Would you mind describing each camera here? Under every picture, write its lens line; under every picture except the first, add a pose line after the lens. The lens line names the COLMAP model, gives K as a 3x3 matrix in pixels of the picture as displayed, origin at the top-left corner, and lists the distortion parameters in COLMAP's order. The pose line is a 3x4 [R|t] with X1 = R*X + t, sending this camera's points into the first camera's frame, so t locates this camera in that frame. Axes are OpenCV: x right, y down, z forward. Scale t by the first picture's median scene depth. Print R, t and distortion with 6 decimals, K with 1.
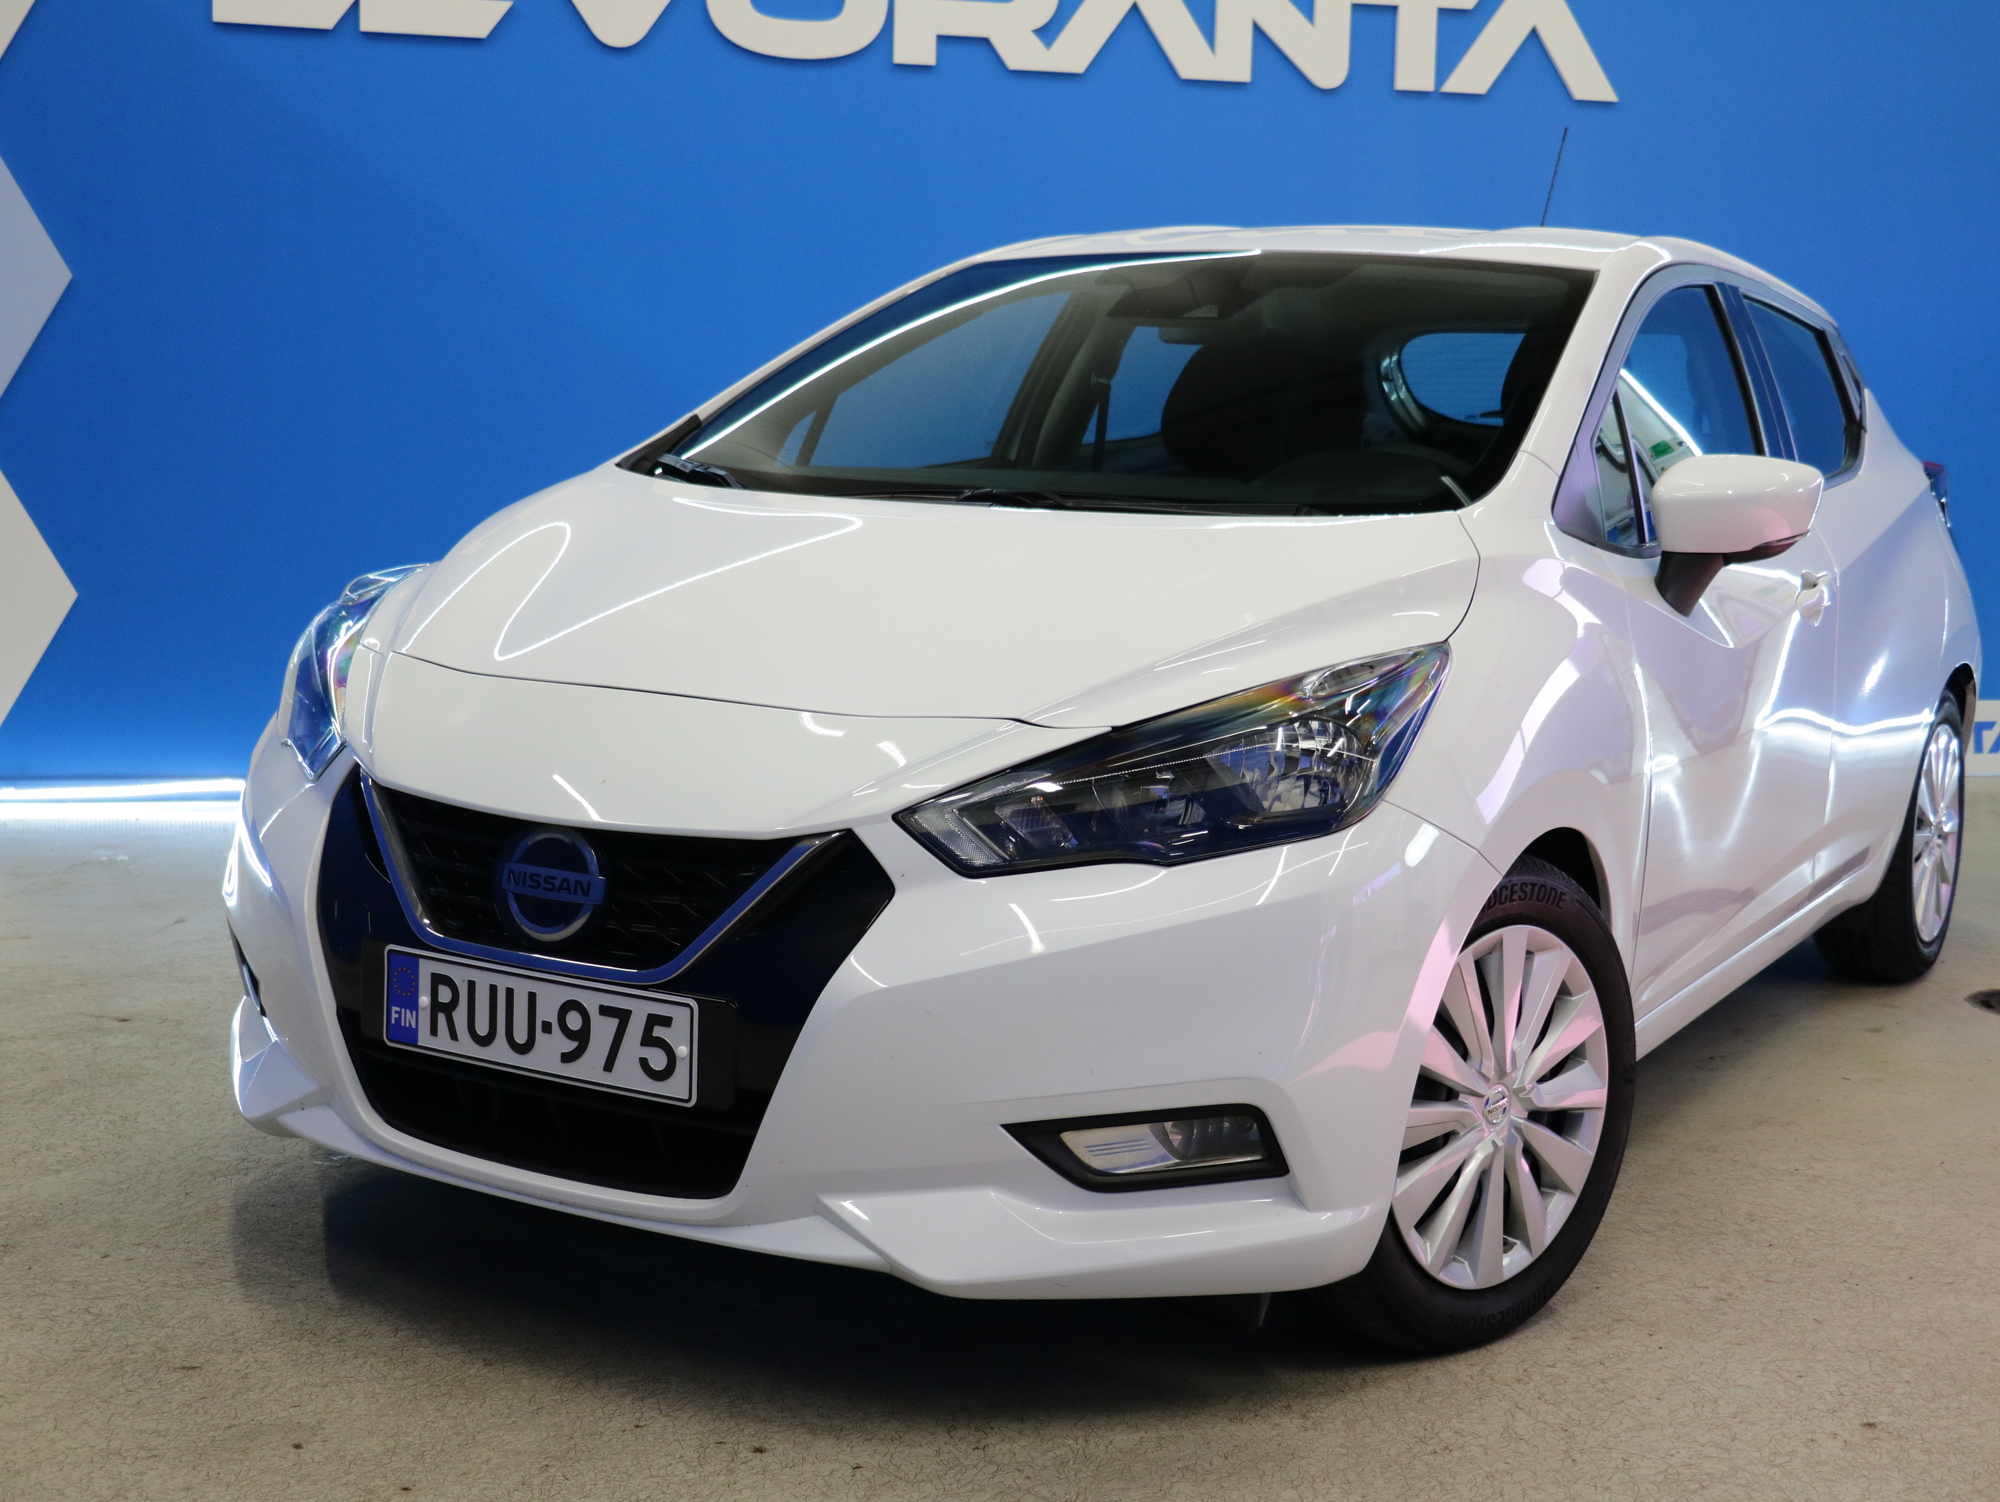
lens RADIAL K [[2620.4, 0, 1000.0], [0, 2620.4, 751.0], [0, 0, 1]] dist [-0.003947, -0.002359]
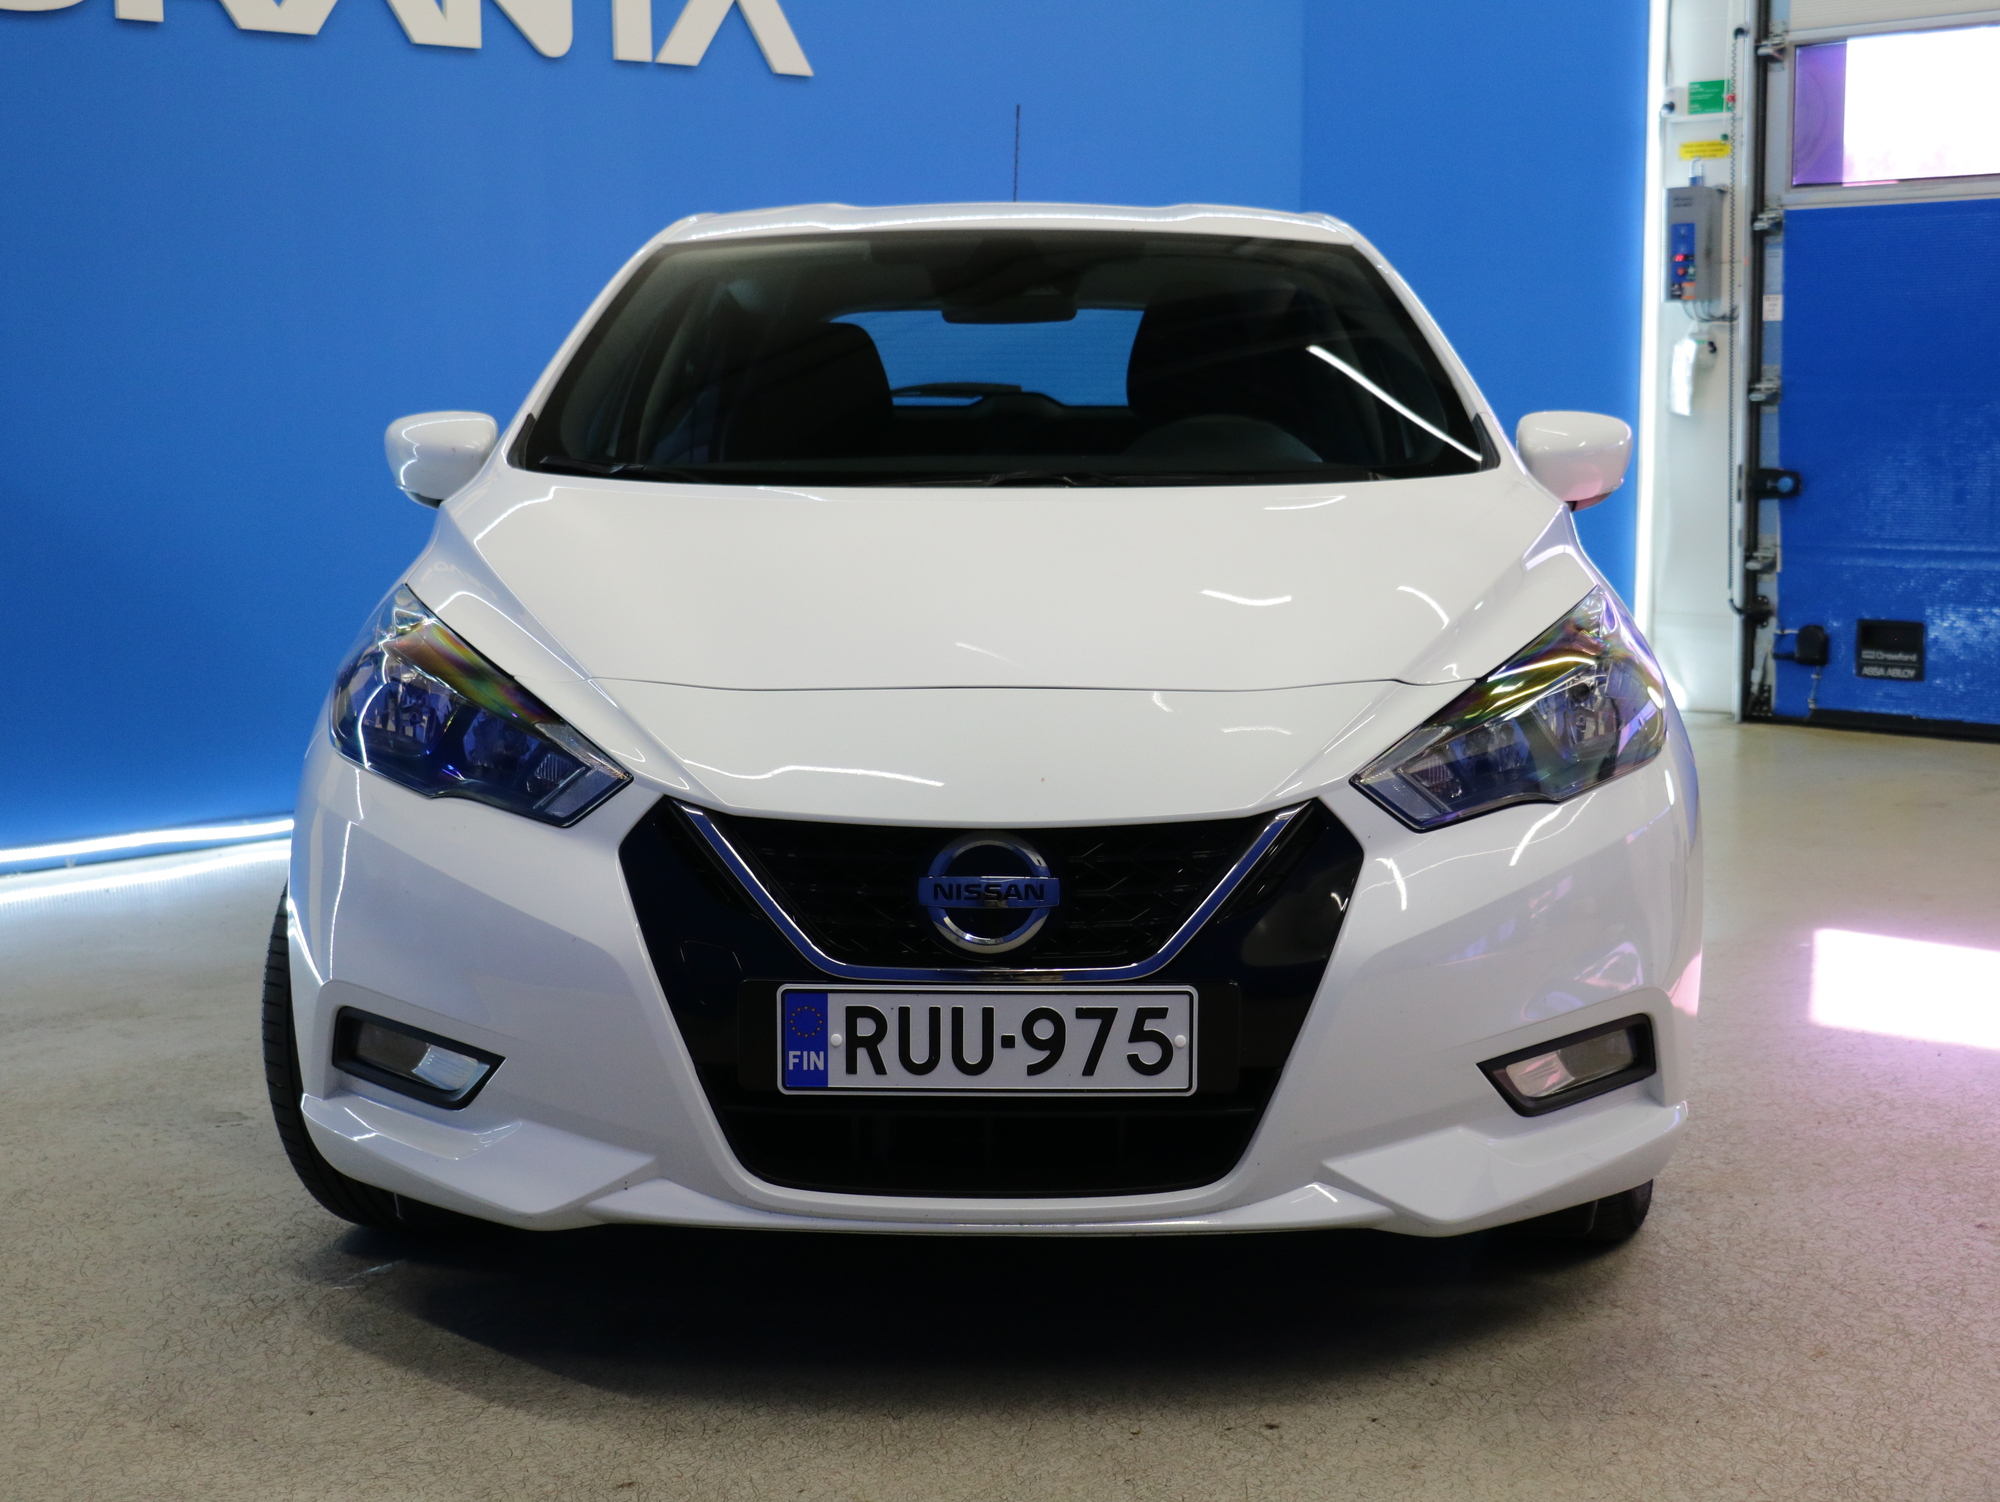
lens RADIAL K [[2897.4, 0, 1000.0], [0, 2897.4, 751.0], [0, 0, 1]] dist [-0.046499, 0.169400]
pose [[0.875434, -0.092842, 0.474338, -0.662191], [0.097513, 0.995124, 0.014807, -0.016093], [-0.473400, 0.033291, 0.880218, 0.065960]]
